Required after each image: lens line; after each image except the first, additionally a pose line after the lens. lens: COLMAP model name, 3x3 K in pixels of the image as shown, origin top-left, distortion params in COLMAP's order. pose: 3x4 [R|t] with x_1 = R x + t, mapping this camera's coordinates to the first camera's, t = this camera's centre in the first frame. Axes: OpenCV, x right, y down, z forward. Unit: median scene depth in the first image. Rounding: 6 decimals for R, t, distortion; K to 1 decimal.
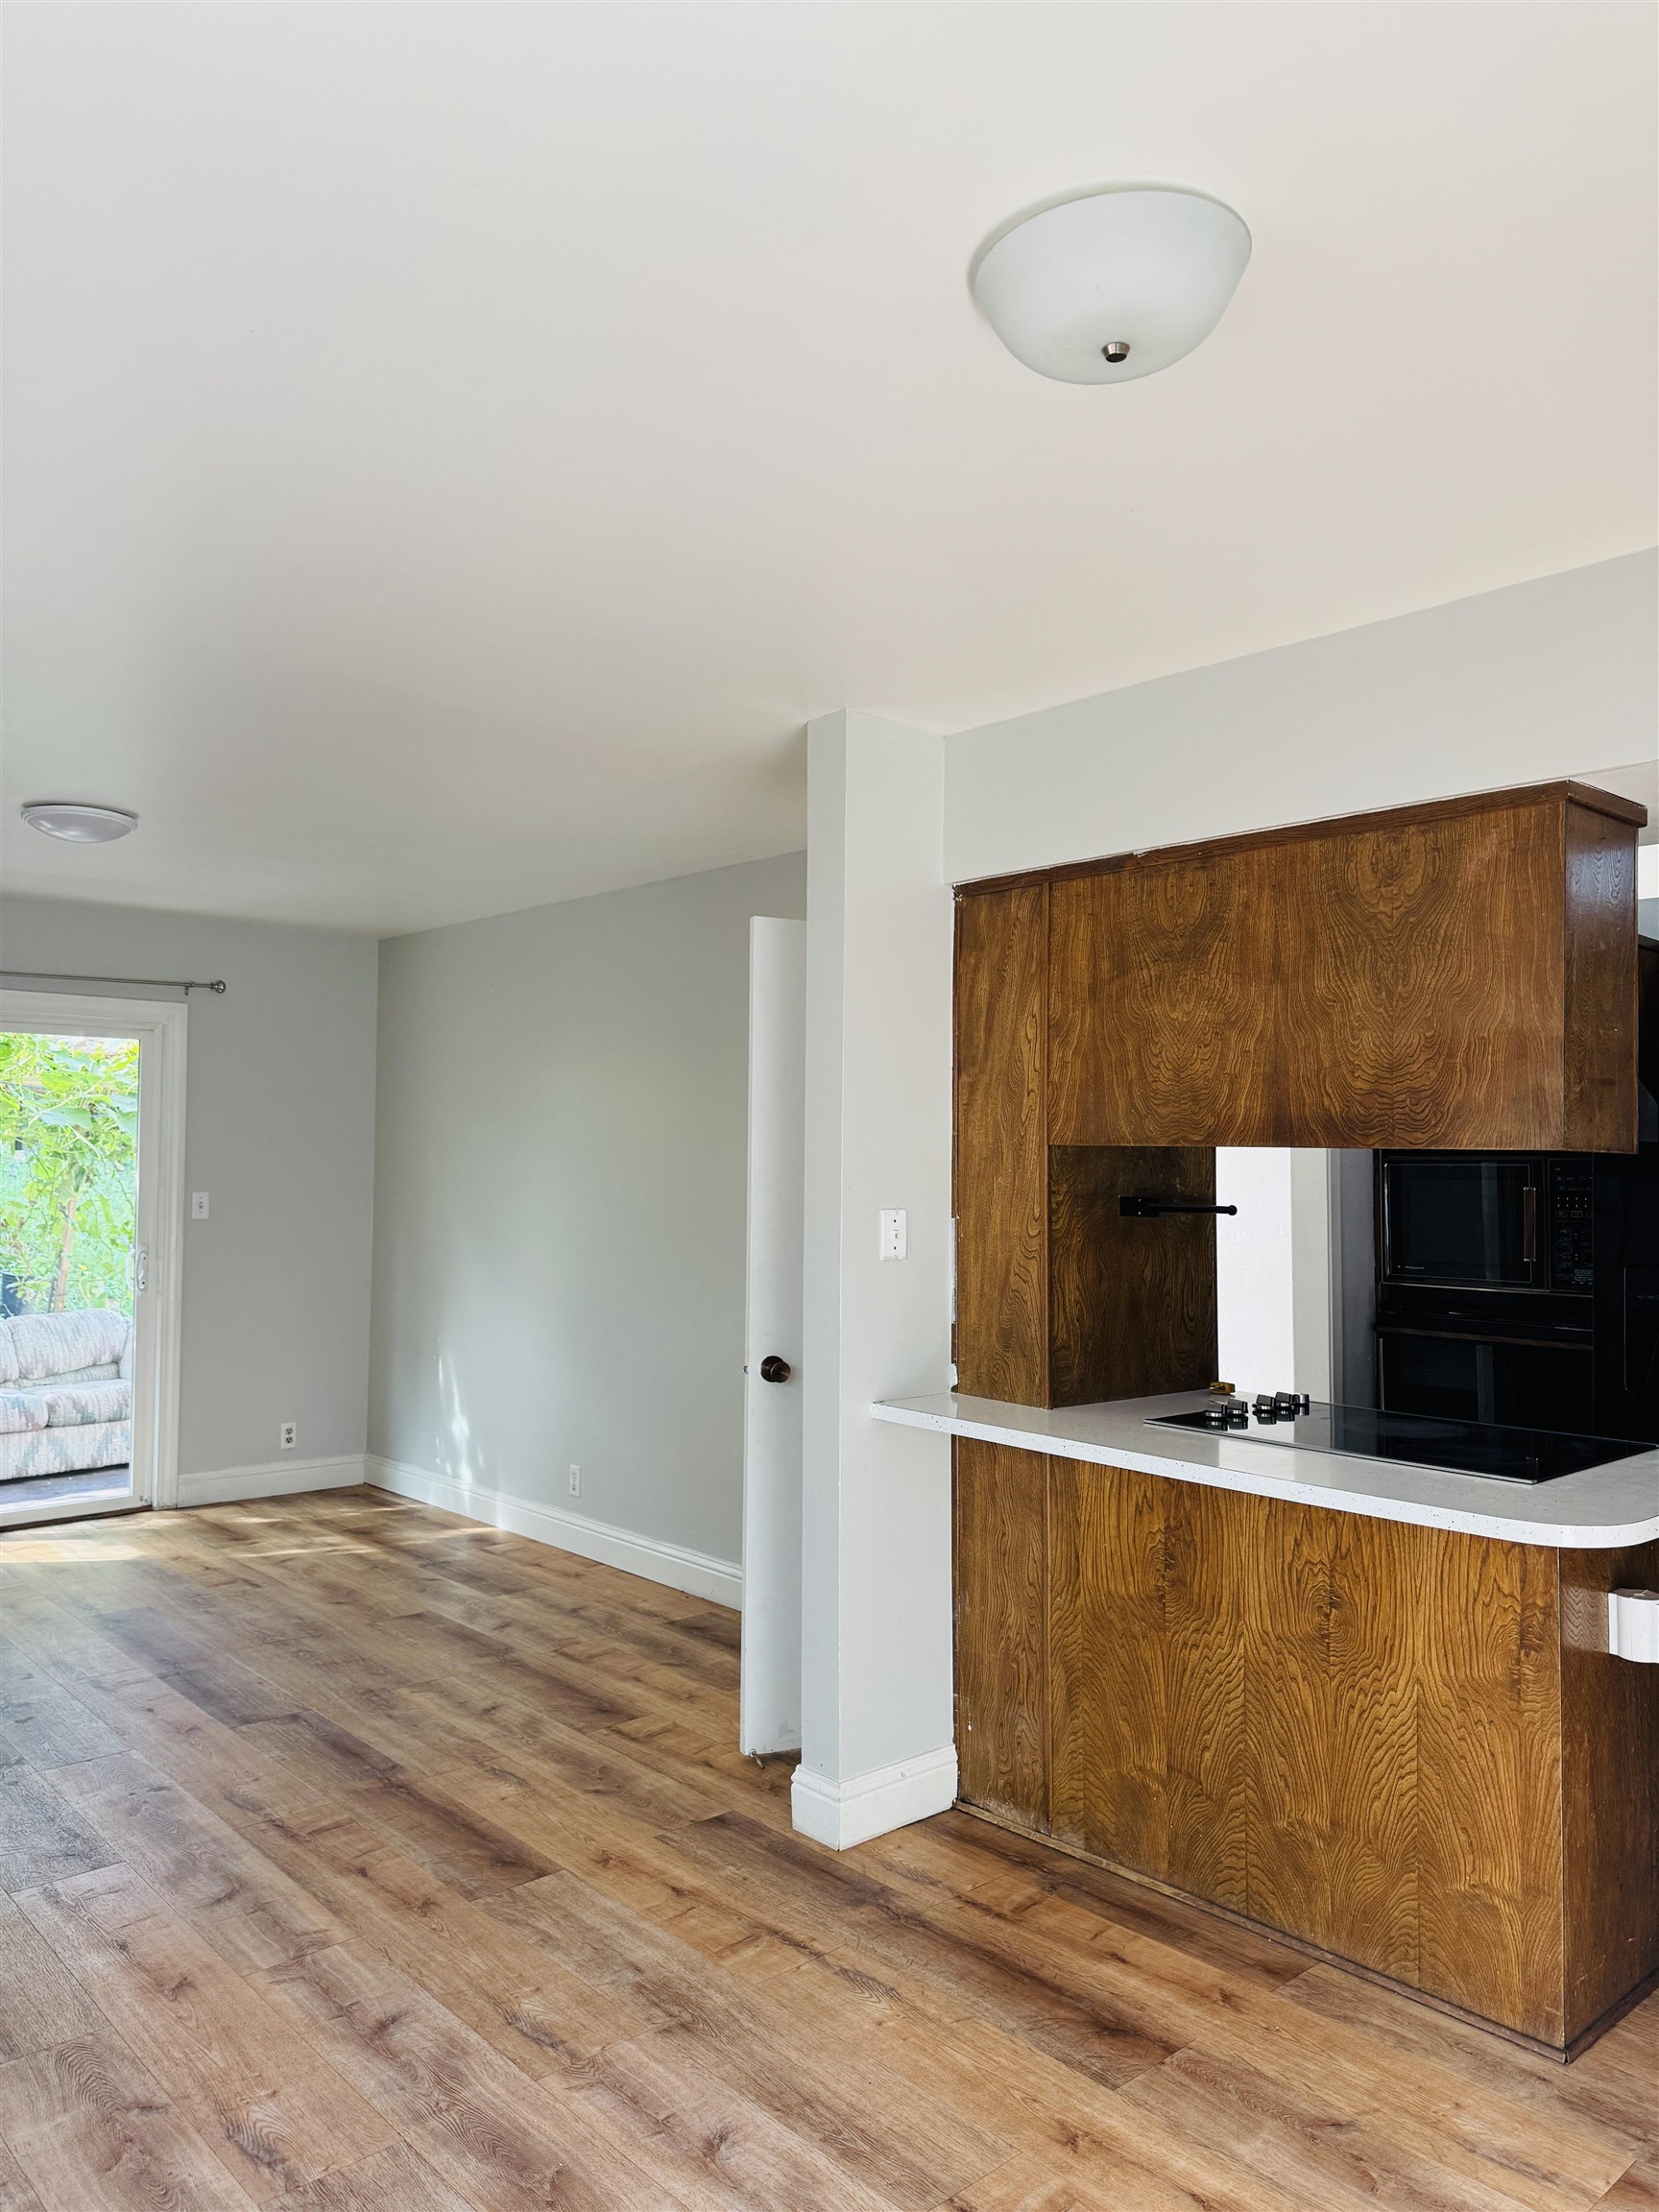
lens RADIAL K [[1558.3, 0, 829.5], [0, 1558.3, 1106.0], [0, 0, 1]] dist [0.046081, -0.060536]
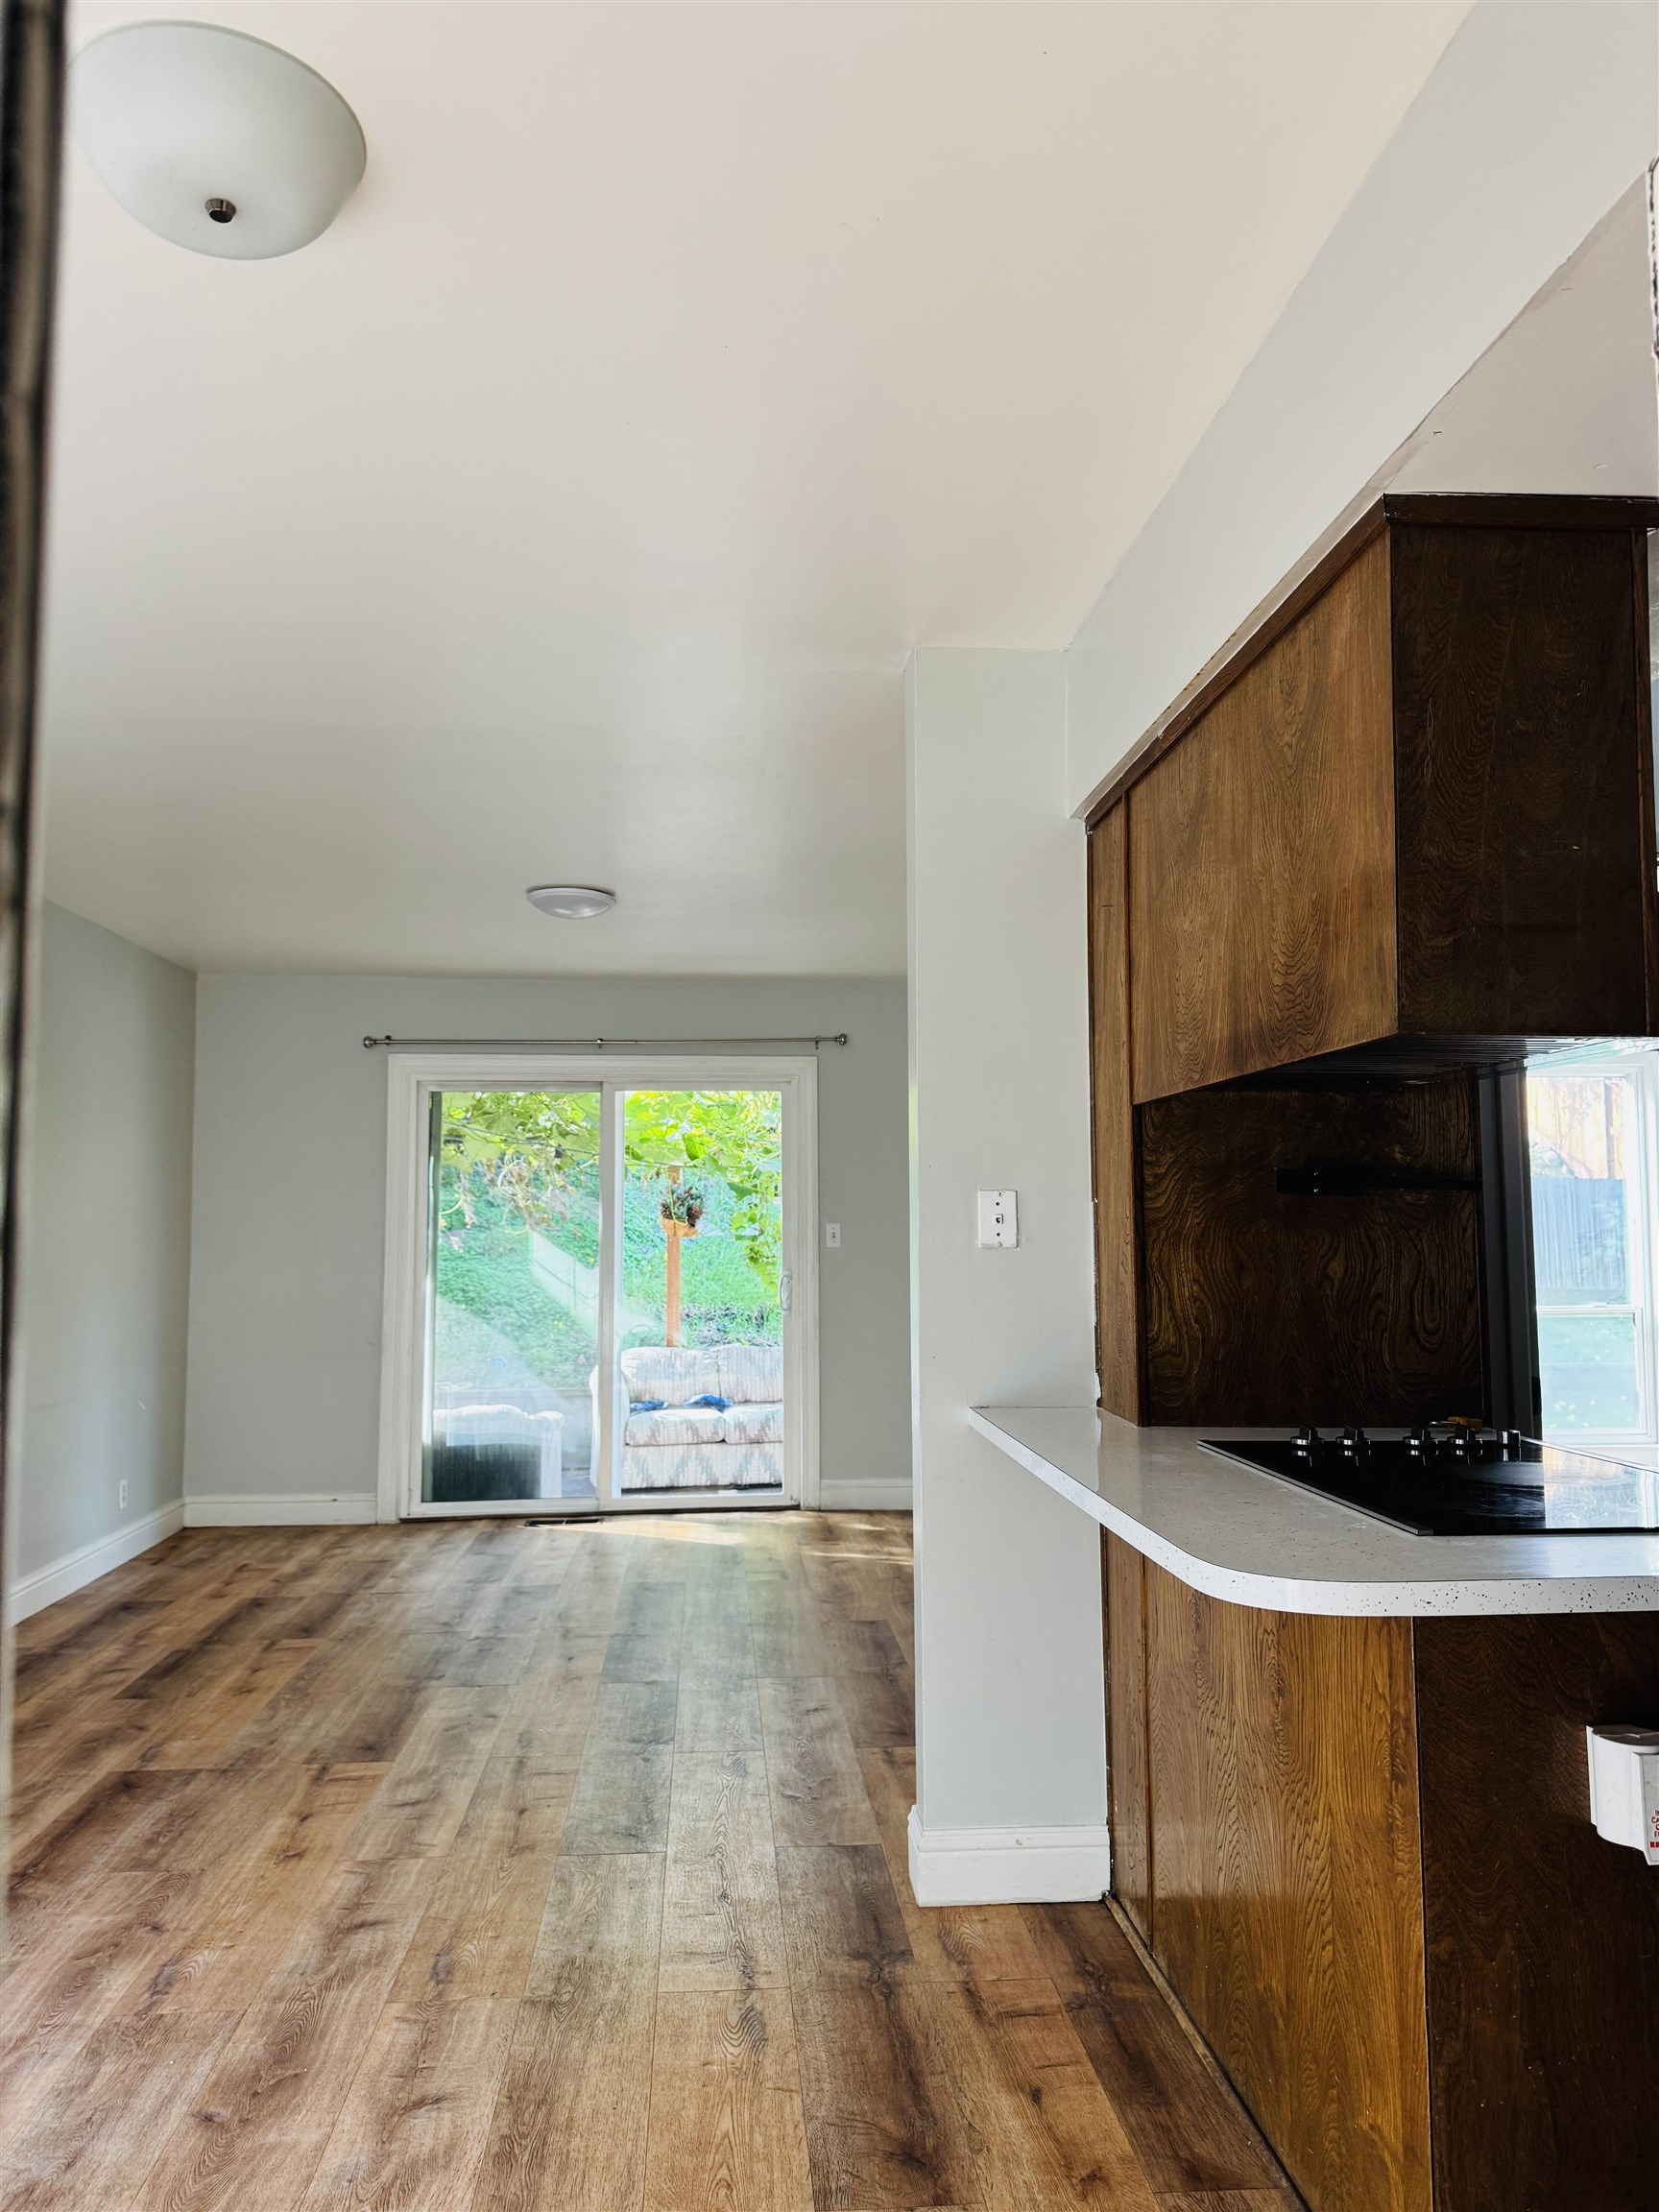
lens RADIAL K [[1570.1, 0, 886.6], [0, 1570.1, 1116.7], [0, 0, 1]] dist [0.037000, -0.059807]
pose [[0.794130, -0.060151, -0.604764, 0.600749], [0.033466, 0.997908, -0.055309, 0.080505], [0.606826, 0.023684, 0.794482, 0.283211]]
